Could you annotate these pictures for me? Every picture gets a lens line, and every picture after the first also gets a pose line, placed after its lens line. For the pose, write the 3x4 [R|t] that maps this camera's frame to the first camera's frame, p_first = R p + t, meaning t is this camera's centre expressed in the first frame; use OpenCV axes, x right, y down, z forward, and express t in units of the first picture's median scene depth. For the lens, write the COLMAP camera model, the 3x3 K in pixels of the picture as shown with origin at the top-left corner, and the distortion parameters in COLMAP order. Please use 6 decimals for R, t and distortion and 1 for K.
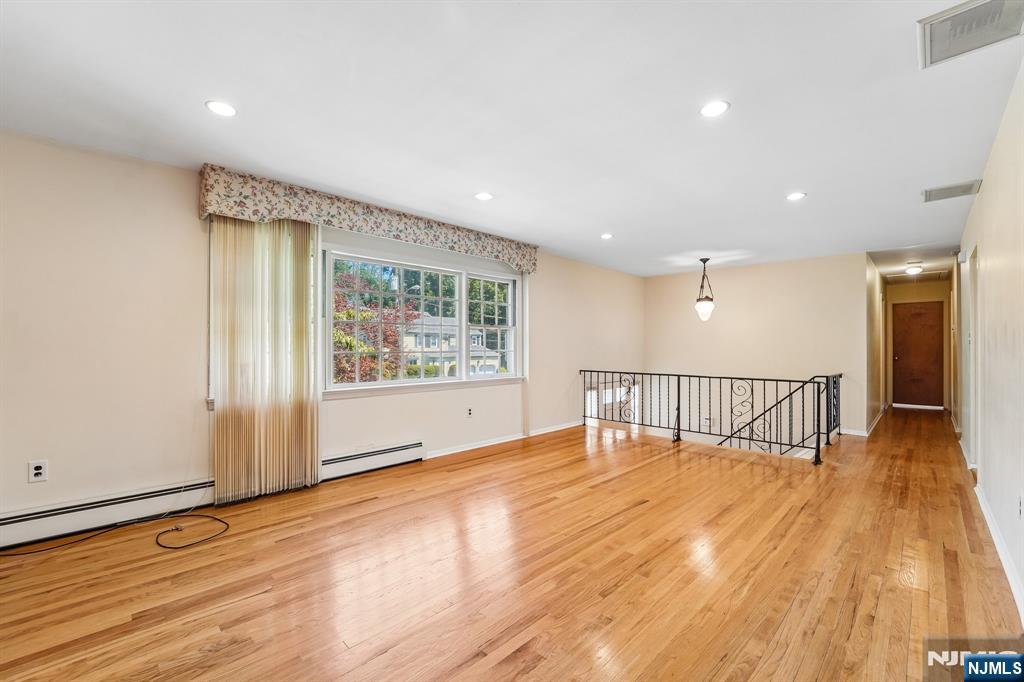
lens RADIAL K [[419.7, 0, 510.9], [0, 419.7, 347.7], [0, 0, 1]] dist [-0.028251, 0.000239]
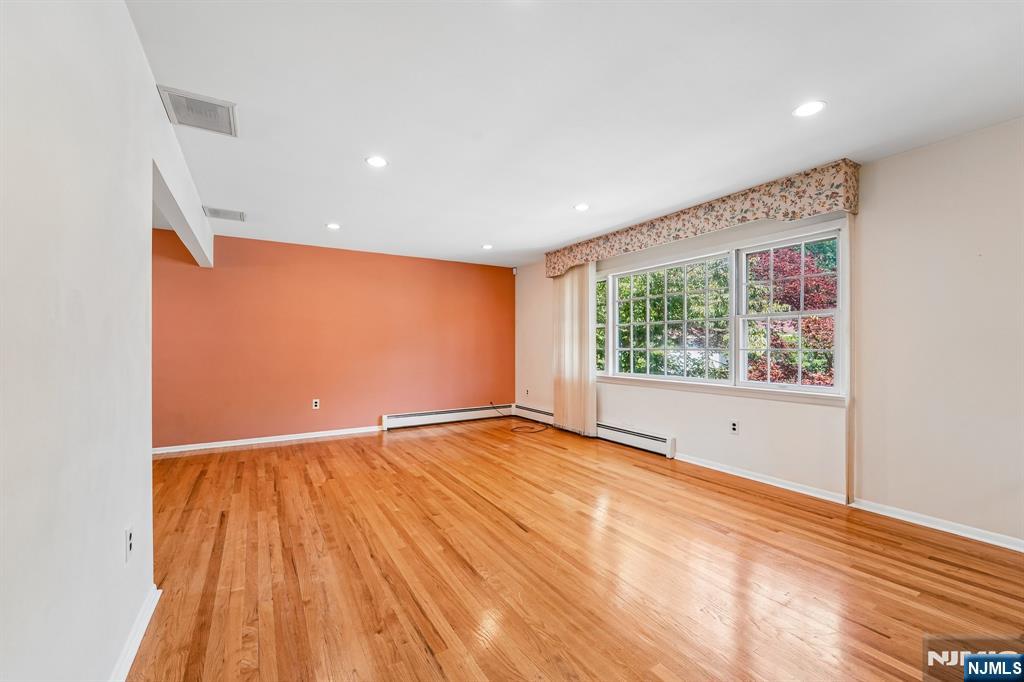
lens RADIAL K [[416.6, 0, 510.2], [0, 416.6, 345.0], [0, 0, 1]] dist [0.003155, 0.000045]
pose [[-0.228843, 0.003178, -0.973458, 0.894971], [0.005777, 0.999981, 0.001907, -0.004386], [0.973446, -0.005188, -0.228857, 0.909527]]
